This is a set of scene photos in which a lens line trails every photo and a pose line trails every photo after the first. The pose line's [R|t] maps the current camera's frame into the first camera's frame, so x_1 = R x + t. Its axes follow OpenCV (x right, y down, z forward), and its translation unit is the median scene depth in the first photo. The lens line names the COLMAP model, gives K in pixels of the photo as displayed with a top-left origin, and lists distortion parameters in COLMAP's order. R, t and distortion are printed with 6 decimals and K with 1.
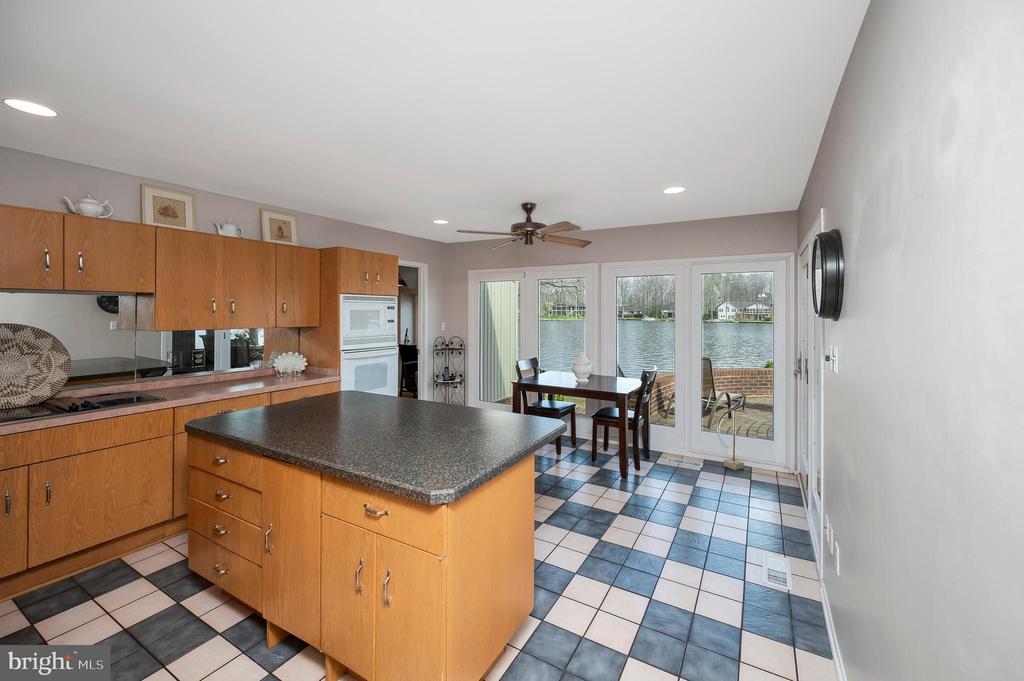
lens RADIAL K [[420.7, 0, 519.7], [0, 420.7, 315.4], [0, 0, 1]] dist [0.003365, 0.000030]
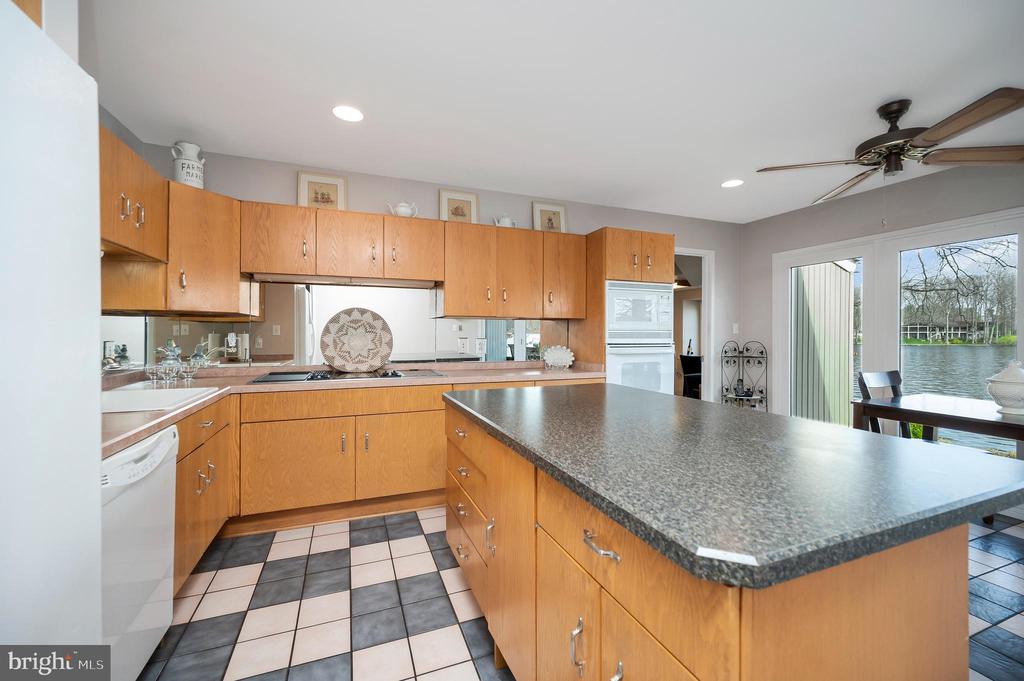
lens RADIAL K [[414.0, 0, 512.0], [0, 414.0, 340.5], [0, 0, 1]] dist [0.000432, -0.000225]
pose [[0.779686, 0.003306, -0.626162, -0.032837], [0.000069, 0.999986, 0.005366, 0.071535], [0.626171, -0.004227, 0.779675, 0.194130]]
